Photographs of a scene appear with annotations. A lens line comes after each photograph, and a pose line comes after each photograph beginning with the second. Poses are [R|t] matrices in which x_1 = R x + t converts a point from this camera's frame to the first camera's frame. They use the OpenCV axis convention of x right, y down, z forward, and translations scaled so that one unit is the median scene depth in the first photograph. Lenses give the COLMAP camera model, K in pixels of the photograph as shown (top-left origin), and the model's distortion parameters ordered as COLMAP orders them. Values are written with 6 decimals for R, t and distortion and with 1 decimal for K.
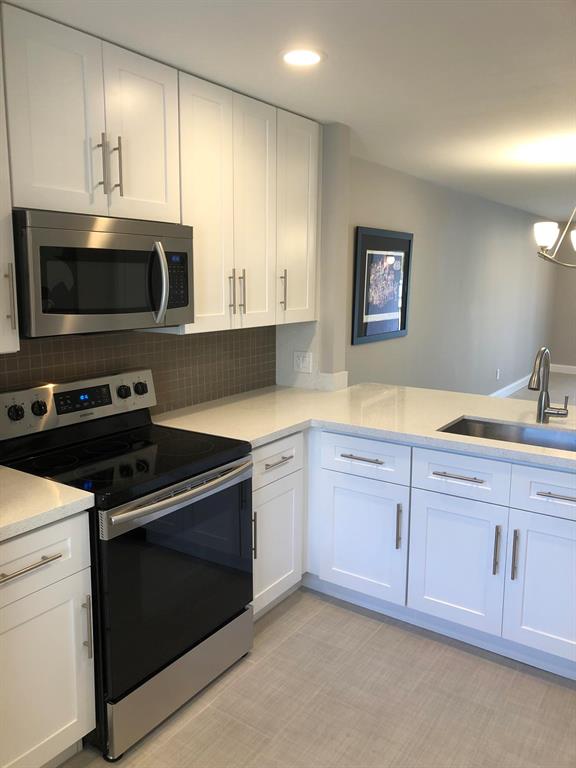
lens RADIAL K [[625.7, 0, 281.1], [0, 625.7, 375.4], [0, 0, 1]] dist [0.046883, -0.050022]
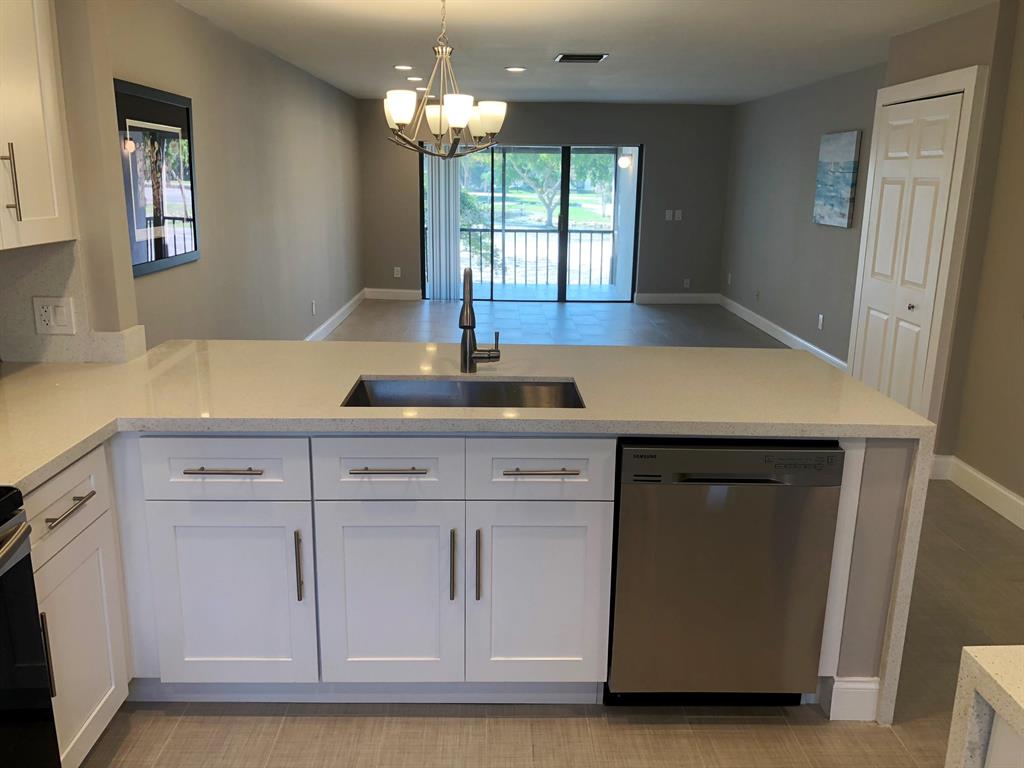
lens RADIAL K [[834.3, 0, 513.7], [0, 834.3, 384.1], [0, 0, 1]] dist [0.046883, -0.050022]
pose [[0.812276, -0.135677, 0.567274, -0.088382], [0.085678, 0.989774, 0.114046, -0.016042], [-0.576947, -0.044033, 0.815594, 0.200429]]
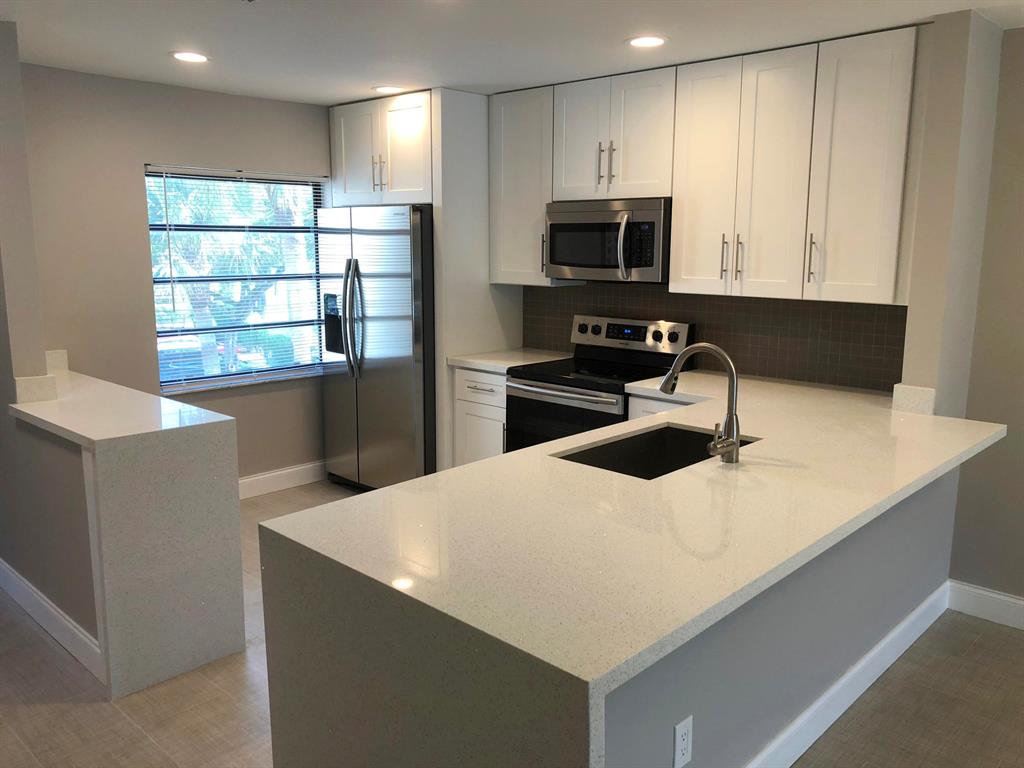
lens RADIAL K [[834.3, 0, 510.1], [0, 834.3, 384.4], [0, 0, 1]] dist [0.046883, -0.050022]
pose [[-0.159535, 0.162051, -0.973801, 1.350168], [-0.164742, 0.968232, 0.188113, -0.136162], [0.973349, 0.190437, -0.127771, 0.904436]]
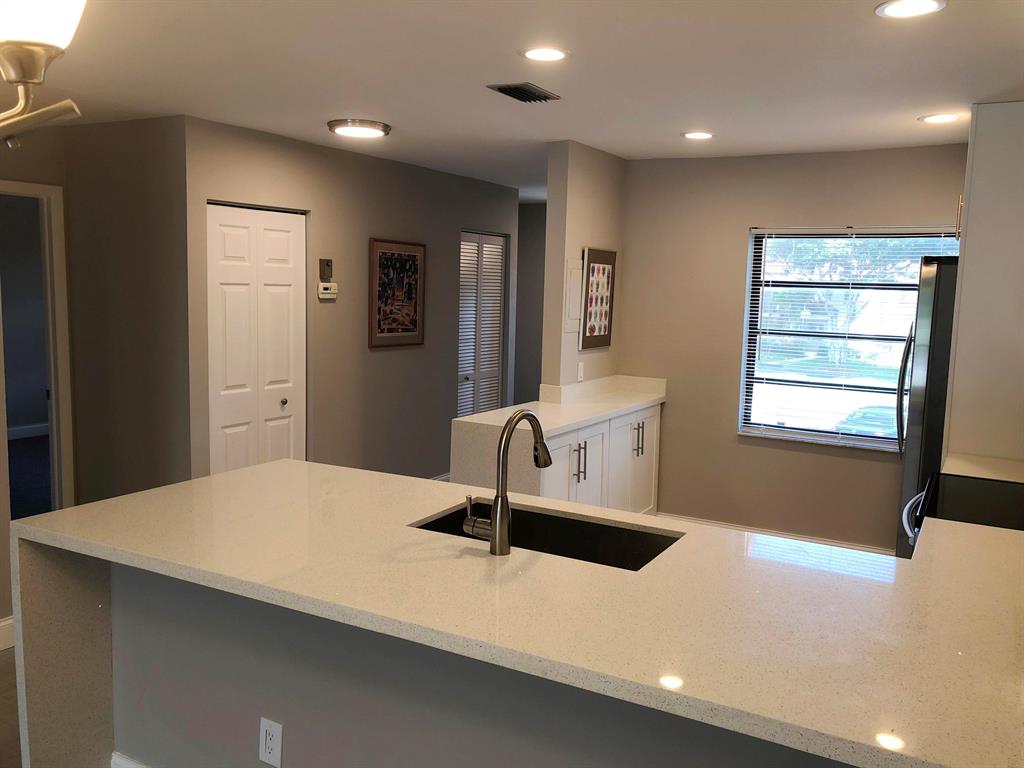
lens RADIAL K [[834.3, 0, 507.2], [0, 834.3, 391.8], [0, 0, 1]] dist [0.046883, -0.050022]
pose [[-0.995356, -0.020113, -0.094142, 0.500693], [-0.046320, 0.957345, 0.285212, -0.279633], [0.084390, 0.288248, -0.953830, 1.721453]]
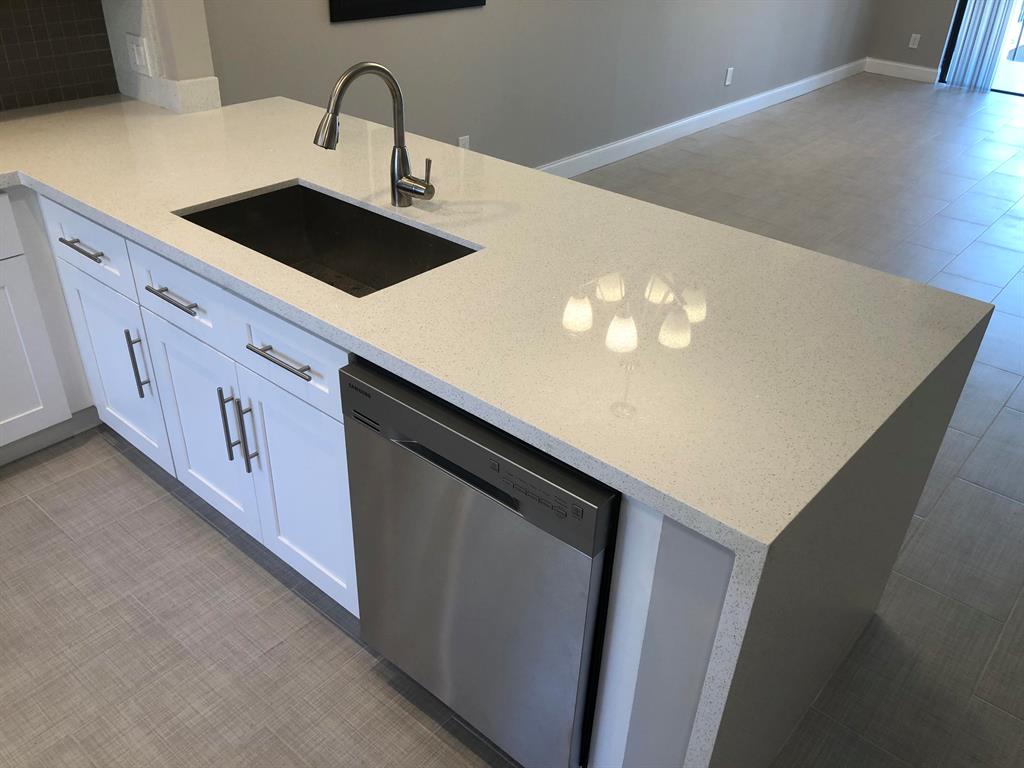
lens RADIAL K [[834.3, 0, 506.7], [0, 834.3, 387.1], [0, 0, 1]] dist [0.046883, -0.050022]
pose [[0.993733, 0.079807, -0.078264, 0.600775], [-0.044503, 0.924760, 0.377940, -0.062134], [0.102538, -0.372089, 0.922516, 0.275575]]
